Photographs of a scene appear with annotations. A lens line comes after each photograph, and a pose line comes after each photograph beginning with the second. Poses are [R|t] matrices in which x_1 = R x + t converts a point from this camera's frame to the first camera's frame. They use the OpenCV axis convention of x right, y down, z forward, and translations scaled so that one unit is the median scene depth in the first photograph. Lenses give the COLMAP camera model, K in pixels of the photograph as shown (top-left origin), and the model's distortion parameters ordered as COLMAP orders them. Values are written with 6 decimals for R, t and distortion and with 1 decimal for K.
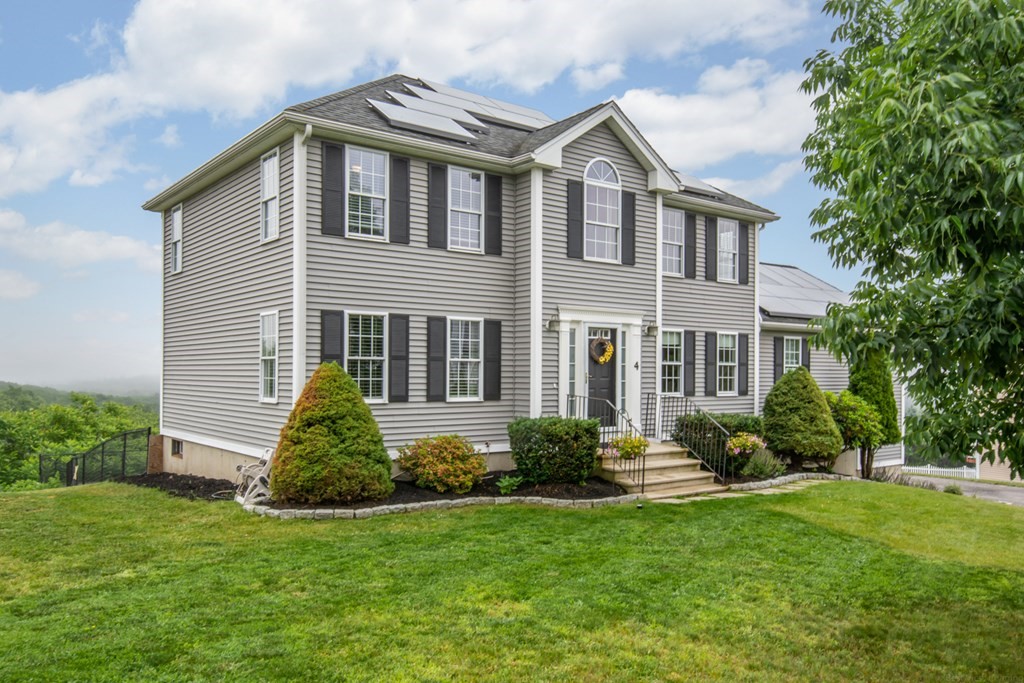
lens RADIAL K [[804.0, 0, 513.2], [0, 804.0, 345.2], [0, 0, 1]] dist [-0.002896, -0.000435]
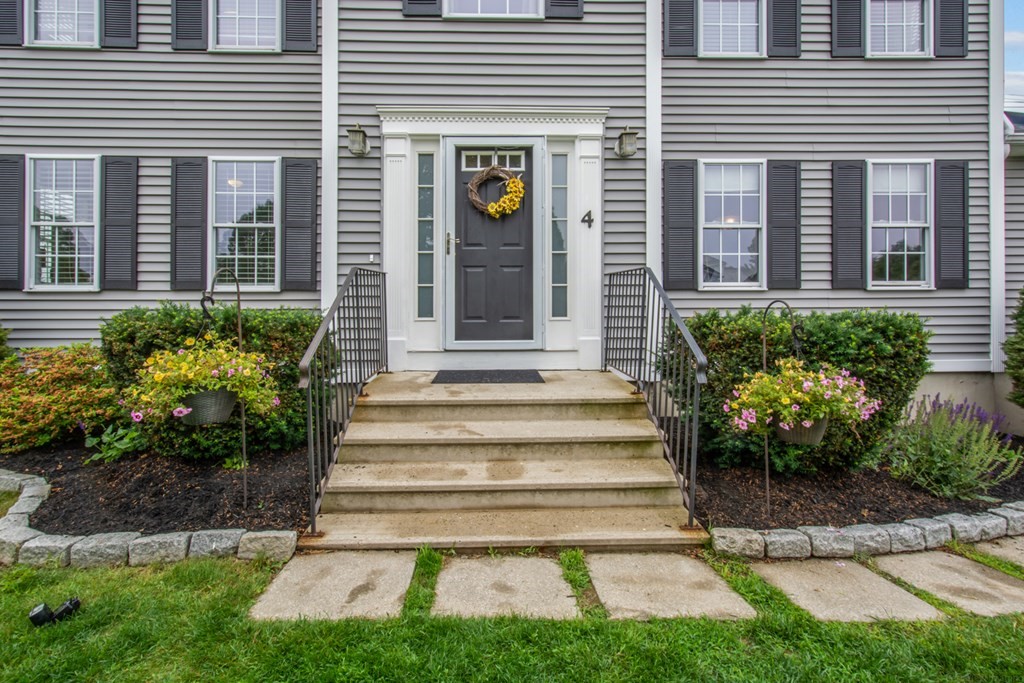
lens RADIAL K [[478.8, 0, 514.4], [0, 478.8, 321.6], [0, 0, 1]] dist [-0.000616, -0.000202]
pose [[0.808774, -0.005525, -0.588094, 0.291867], [0.028753, 0.999132, 0.030156, 0.078841], [0.587416, -0.041299, 0.808230, 0.735926]]
